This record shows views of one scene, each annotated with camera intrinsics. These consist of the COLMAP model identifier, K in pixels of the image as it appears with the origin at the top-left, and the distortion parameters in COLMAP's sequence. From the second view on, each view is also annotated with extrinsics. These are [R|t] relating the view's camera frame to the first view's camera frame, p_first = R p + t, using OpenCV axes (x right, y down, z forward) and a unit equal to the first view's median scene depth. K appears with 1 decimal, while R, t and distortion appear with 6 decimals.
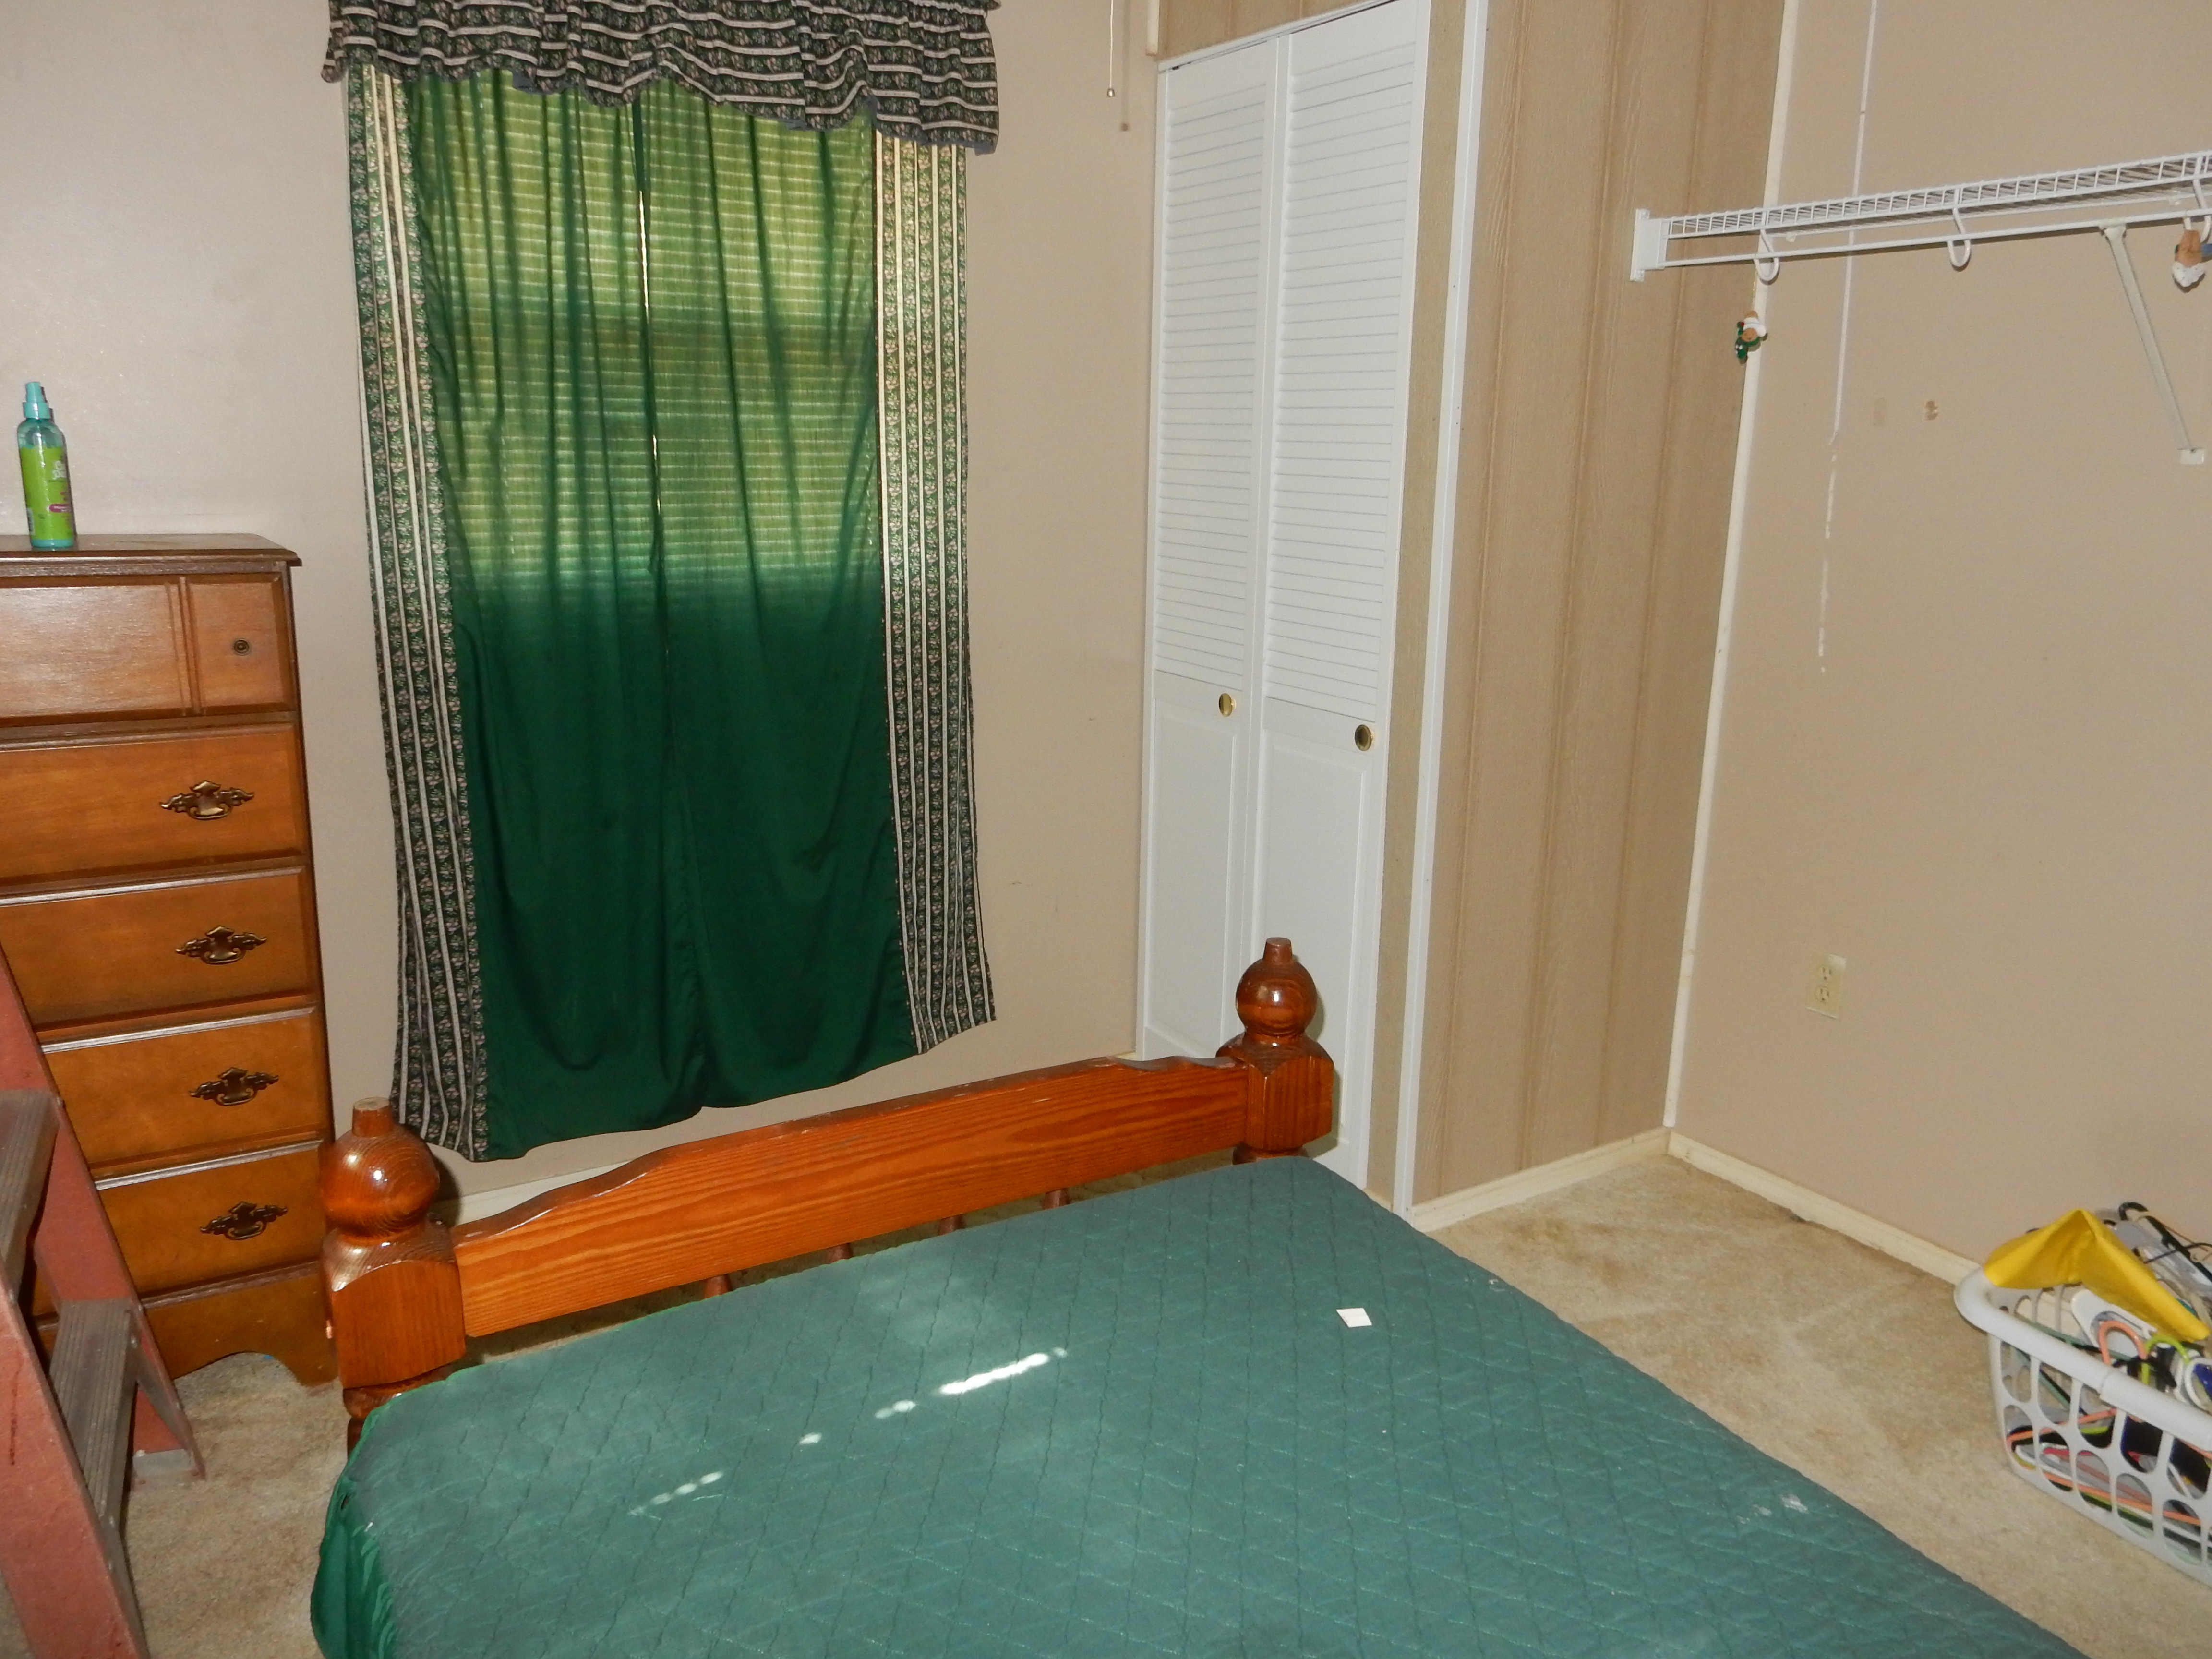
lens RADIAL K [[1632.4, 0, 1107.5], [0, 1632.4, 834.8], [0, 0, 1]] dist [-0.004857, 0.008711]
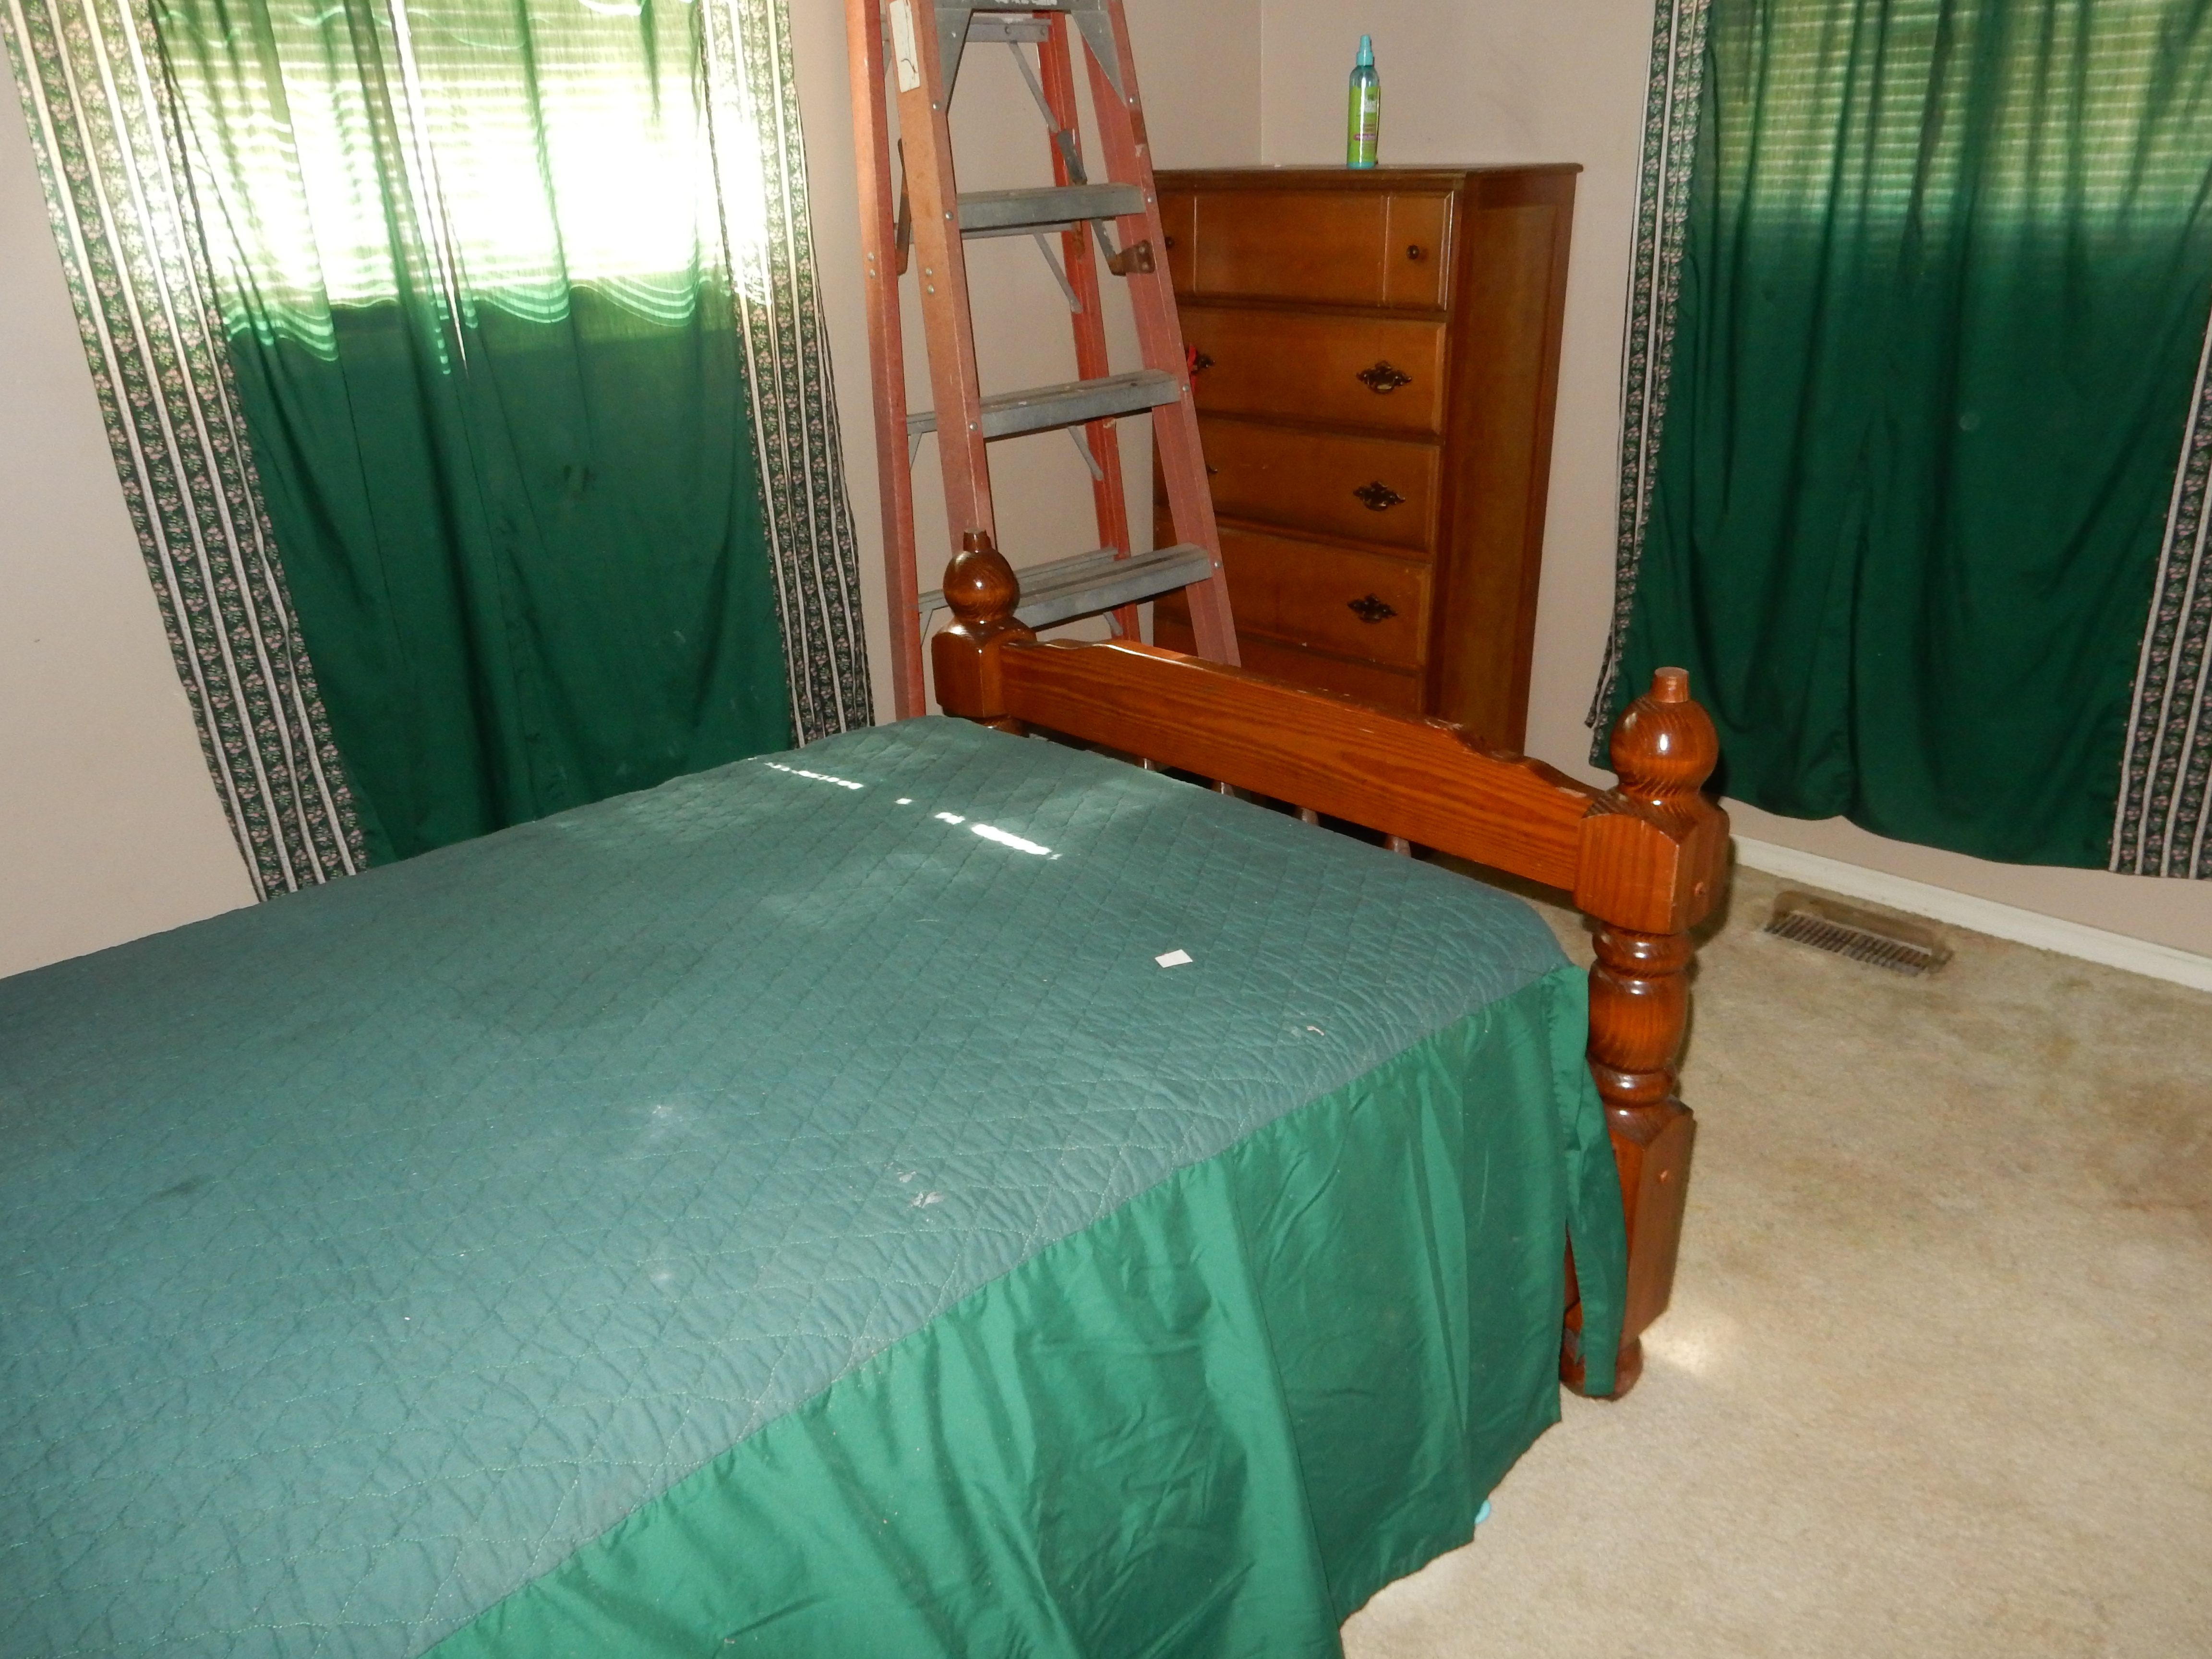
lens RADIAL K [[1632.4, 0, 1107.5], [0, 1632.4, 834.8], [0, 0, 1]] dist [-0.004857, 0.008711]
pose [[0.246732, 0.359133, -0.900081, 0.654341], [-0.195824, 0.928113, 0.316638, -0.049198], [0.949092, 0.098133, 0.299322, 0.431019]]
